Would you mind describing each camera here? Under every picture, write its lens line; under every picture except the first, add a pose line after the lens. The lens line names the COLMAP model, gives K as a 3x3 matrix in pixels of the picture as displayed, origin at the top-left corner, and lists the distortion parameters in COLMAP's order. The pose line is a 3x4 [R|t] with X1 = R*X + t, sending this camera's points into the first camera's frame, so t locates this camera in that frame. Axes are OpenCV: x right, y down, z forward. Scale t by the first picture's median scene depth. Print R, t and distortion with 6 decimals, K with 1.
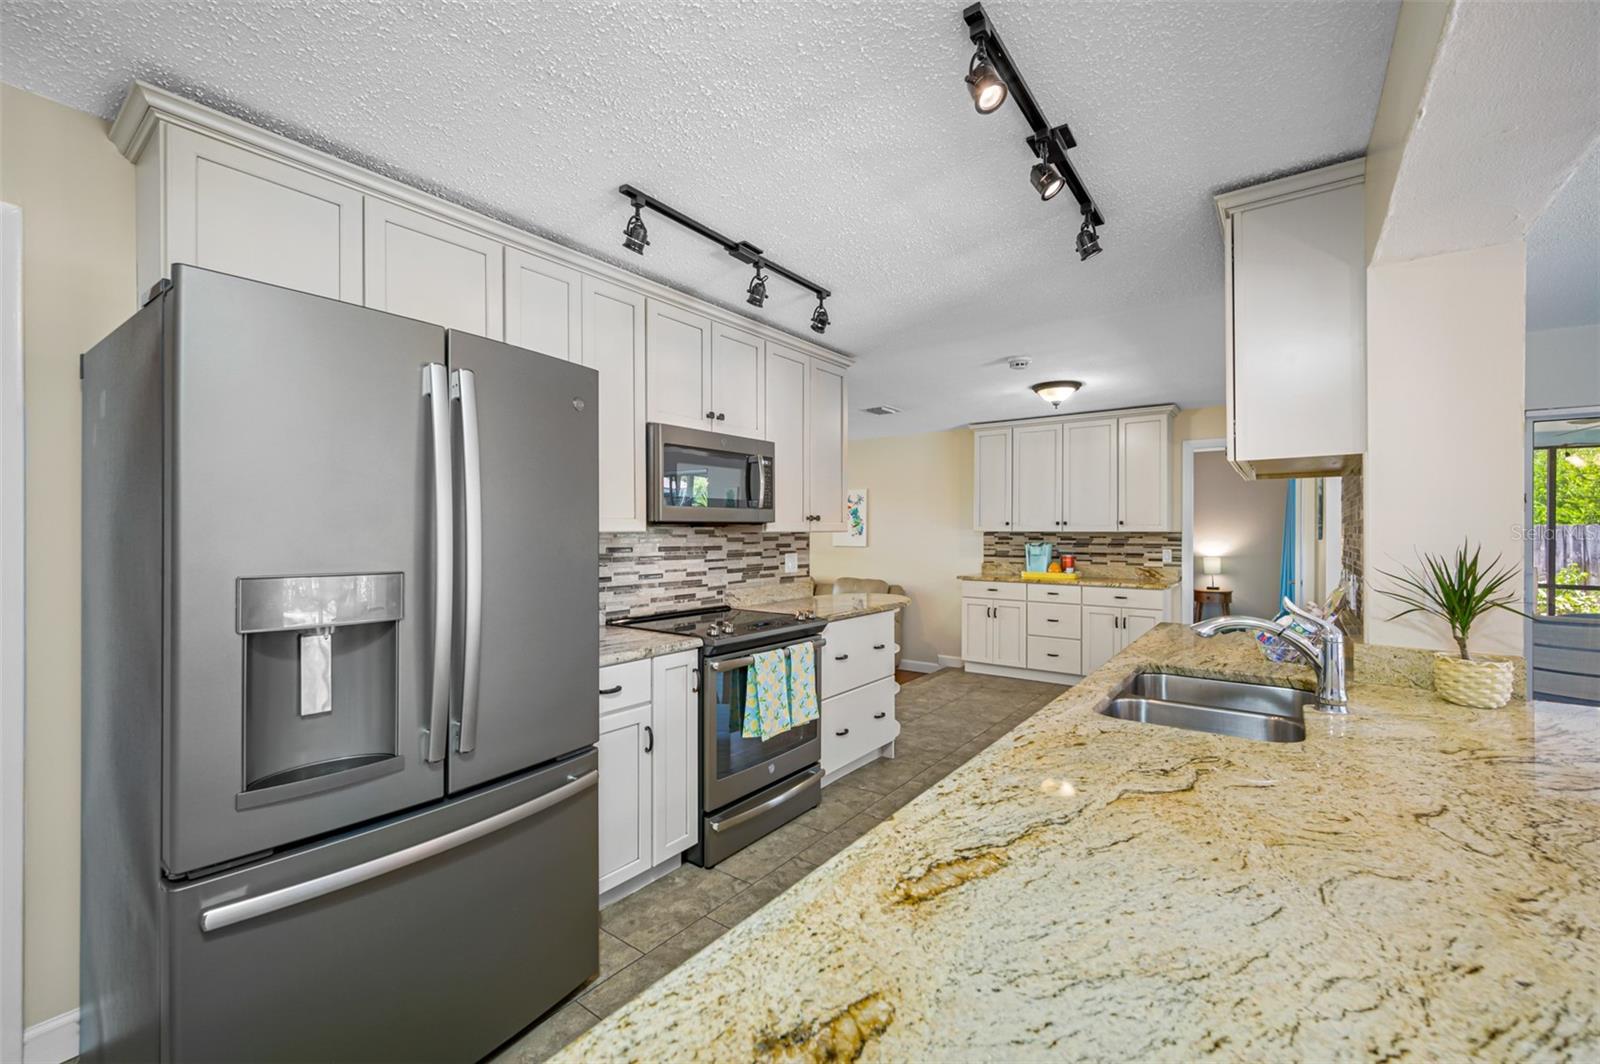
lens RADIAL K [[650.3, 0, 805.3], [0, 650.3, 533.2], [0, 0, 1]] dist [-0.003388, -0.000134]
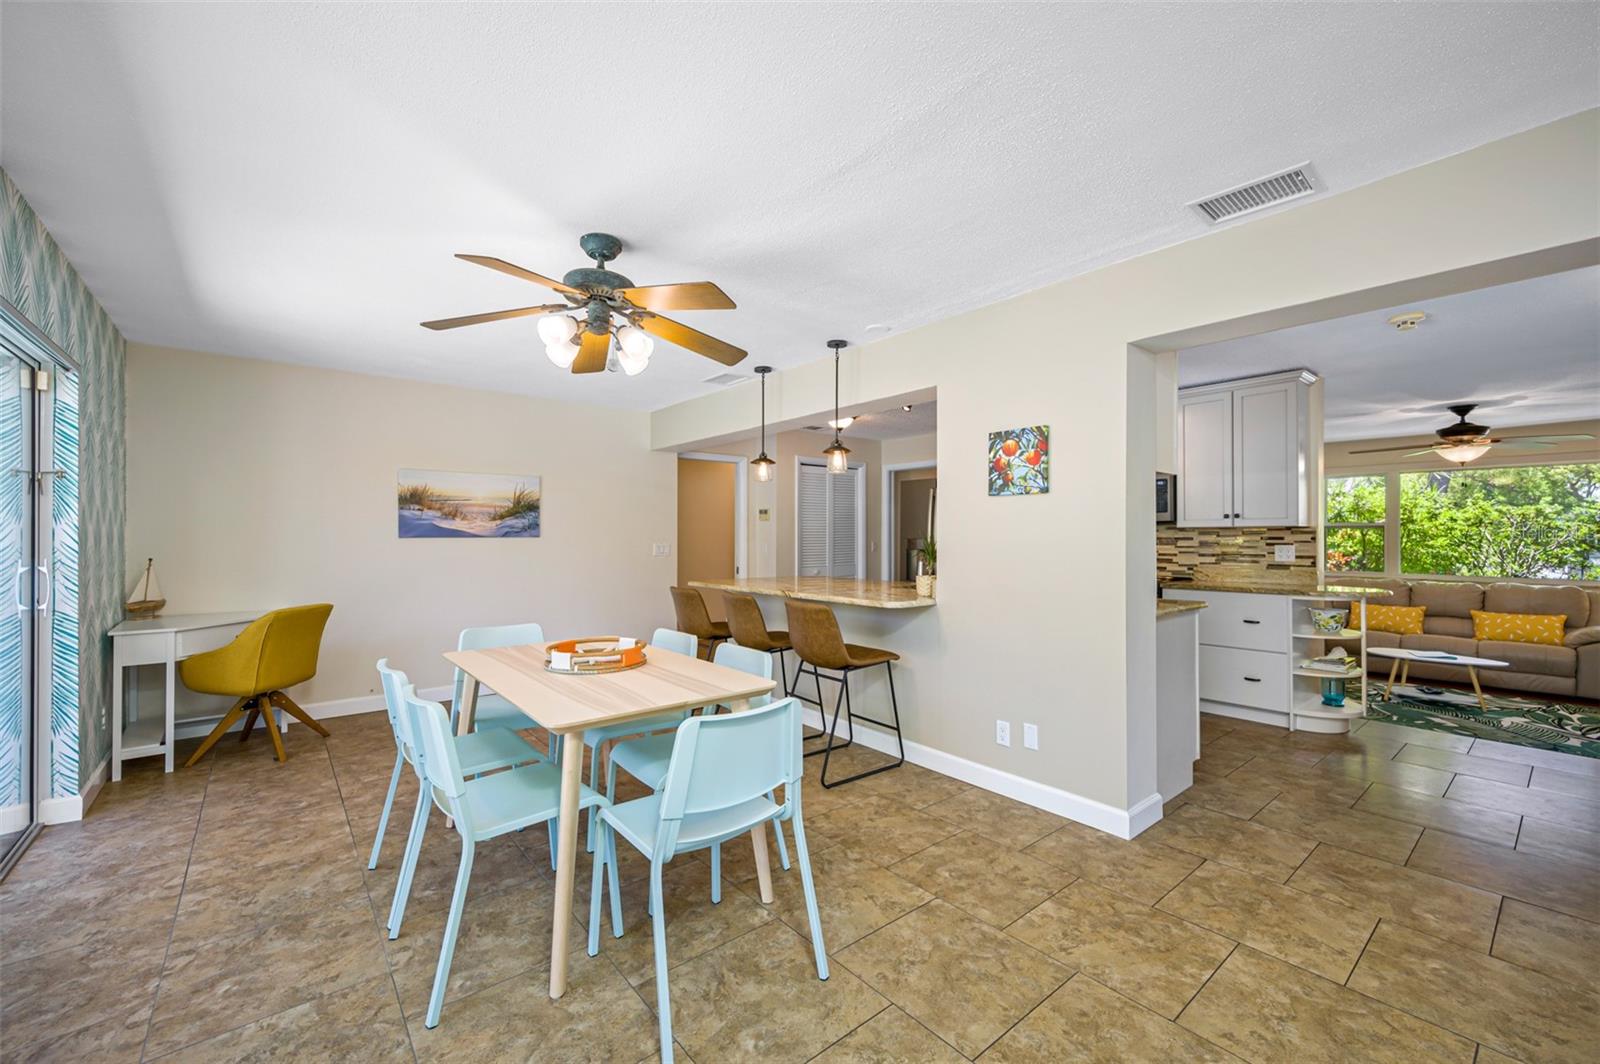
lens RADIAL K [[648.4, 0, 804.1], [0, 648.4, 536.0], [0, 0, 1]] dist [0.001188, 0.000028]
pose [[-0.239181, -0.006060, -0.970956, 1.549118], [-0.003843, 0.999979, -0.005294, 0.028218], [0.970967, 0.002465, -0.239199, 0.513840]]
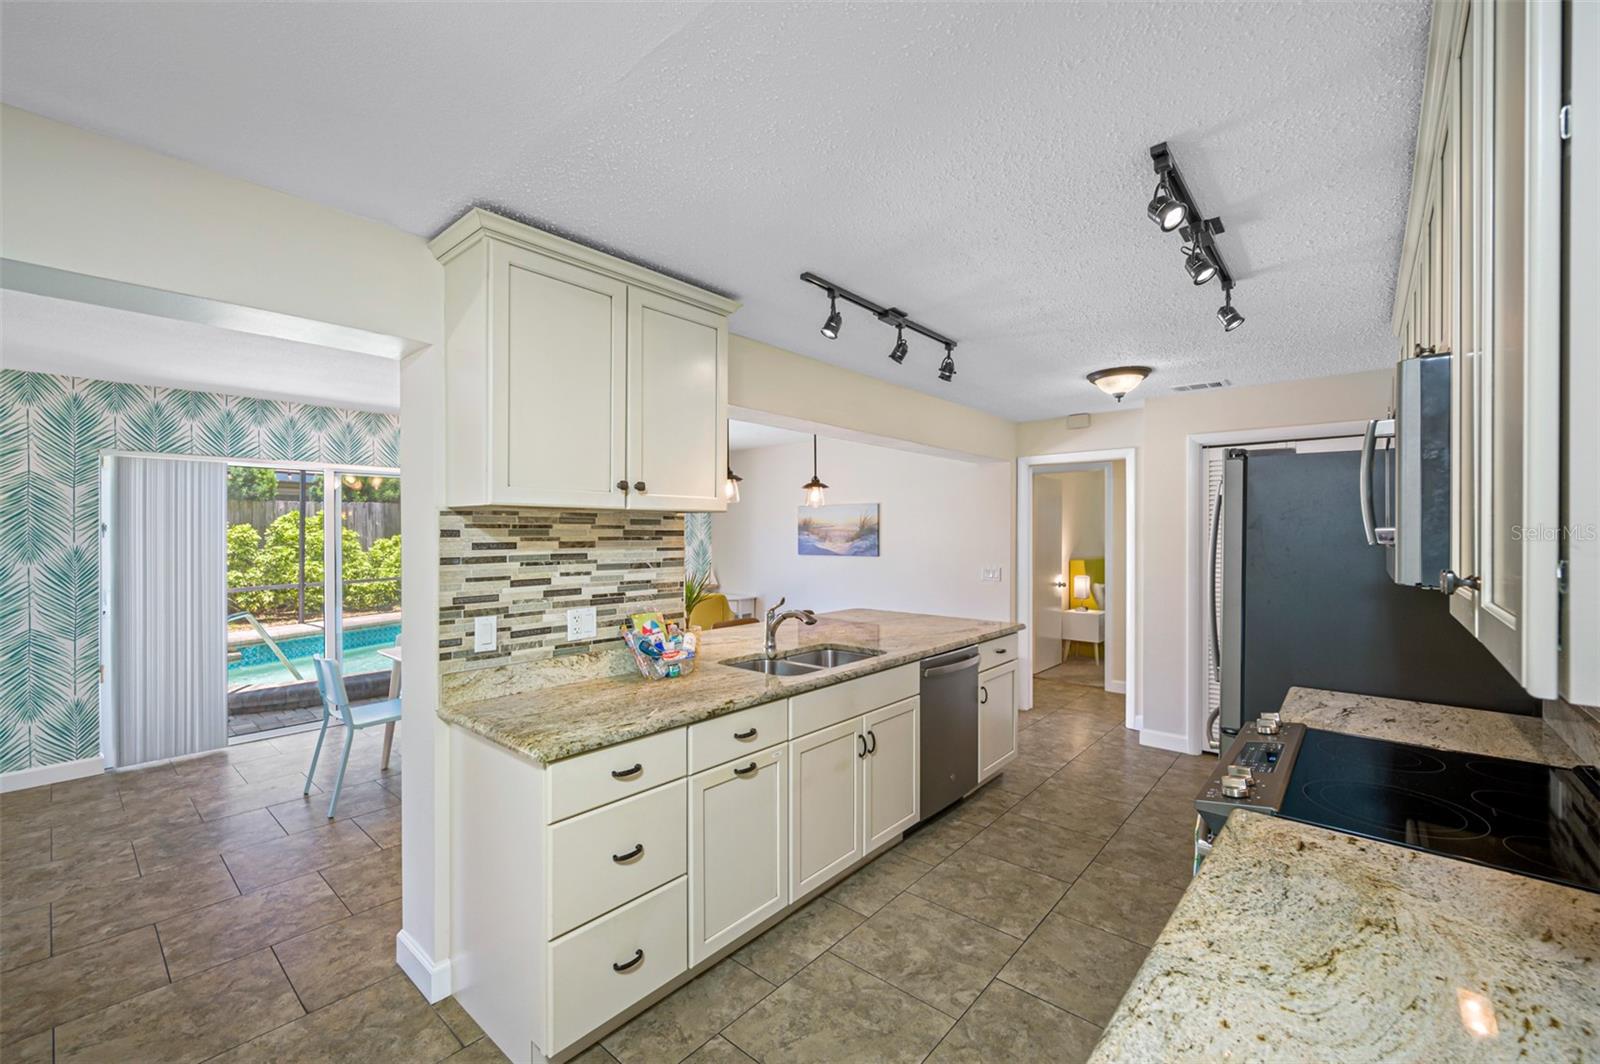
lens RADIAL K [[652.0, 0, 803.3], [0, 652.0, 536.1], [0, 0, 1]] dist [-0.001460, 0.000196]
pose [[-0.997103, -0.003341, 0.075989, 0.244412], [-0.002798, 0.999970, 0.007259, -0.043417], [-0.076011, 0.007026, -0.997082, 1.322857]]
